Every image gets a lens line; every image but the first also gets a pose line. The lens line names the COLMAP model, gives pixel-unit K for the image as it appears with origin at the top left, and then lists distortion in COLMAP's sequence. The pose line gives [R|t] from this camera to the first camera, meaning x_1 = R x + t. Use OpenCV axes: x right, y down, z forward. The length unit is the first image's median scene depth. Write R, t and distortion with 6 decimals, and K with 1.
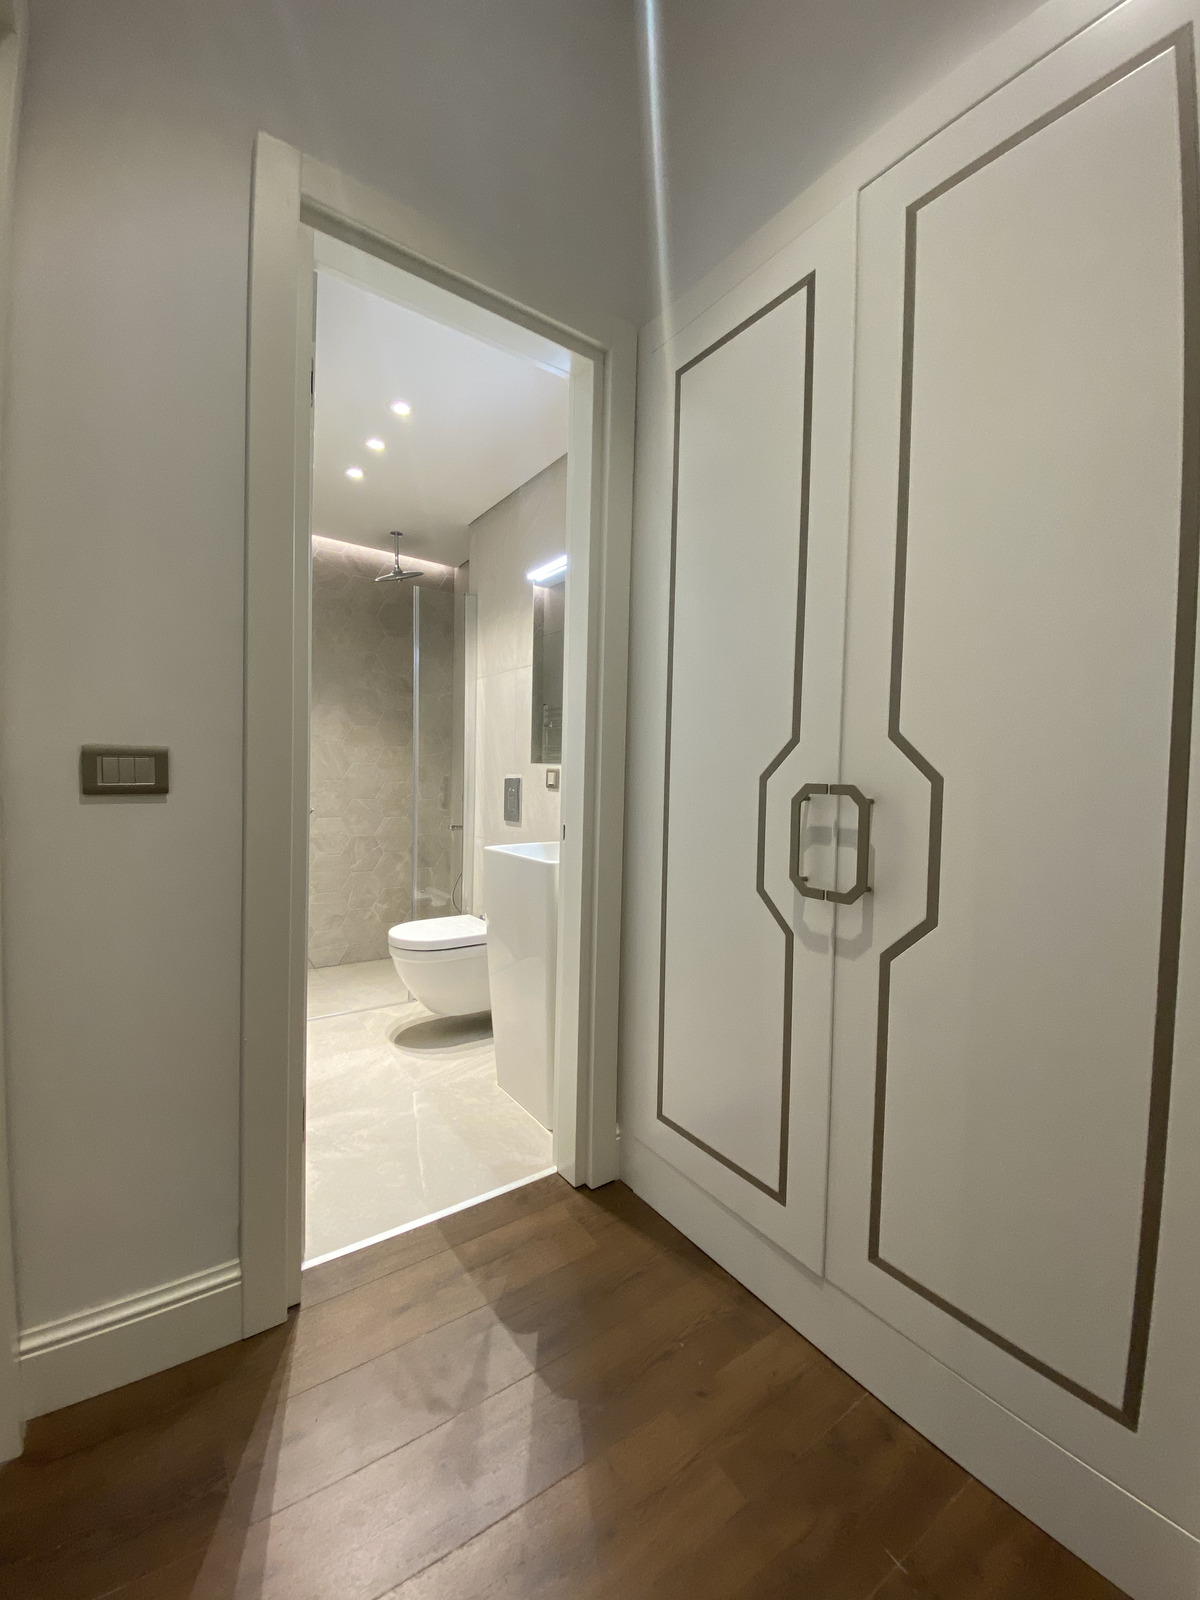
lens RADIAL K [[646.4, 0, 600.0], [0, 646.4, 800.0], [0, 0, 1]] dist [0.025918, -0.022633]
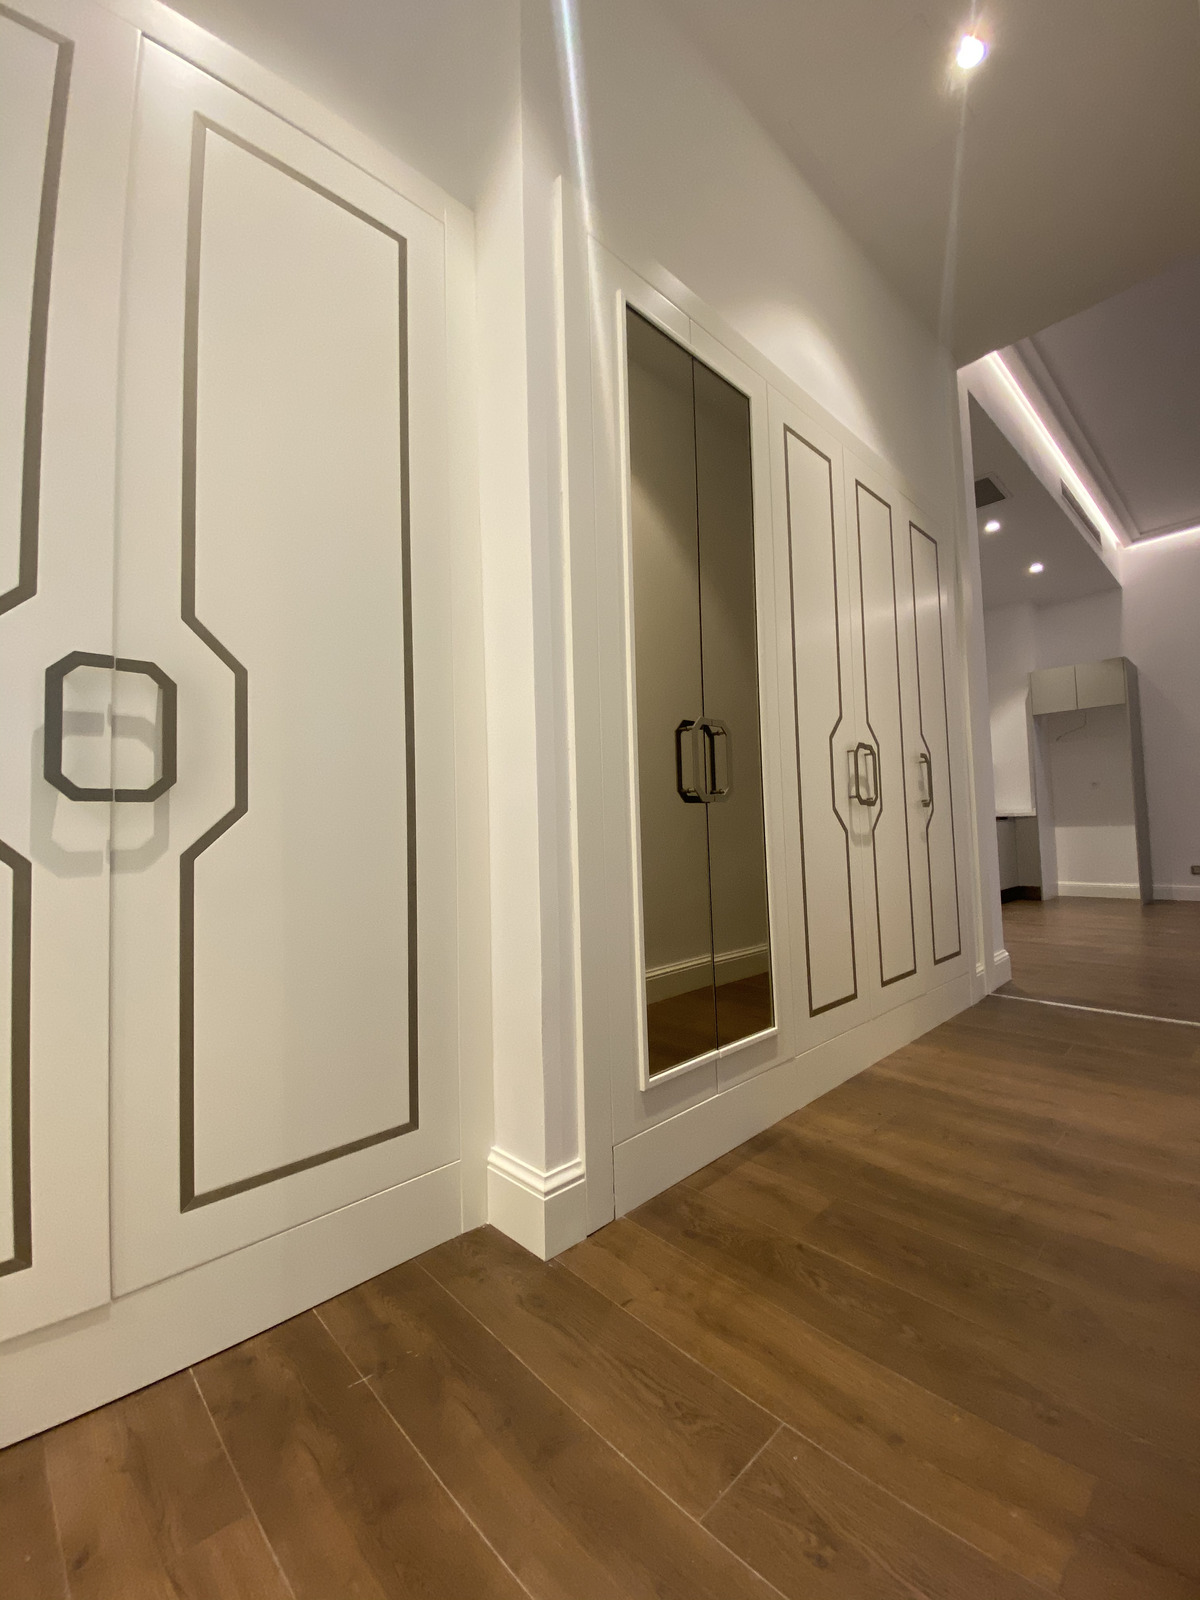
lens RADIAL K [[646.4, 0, 600.0], [0, 646.4, 800.0], [0, 0, 1]] dist [0.025918, -0.022633]
pose [[-0.153255, 0.032830, 0.987641, -0.543473], [0.068497, 0.997397, -0.022525, 0.216609], [-0.985810, 0.064198, -0.155105, 0.549227]]
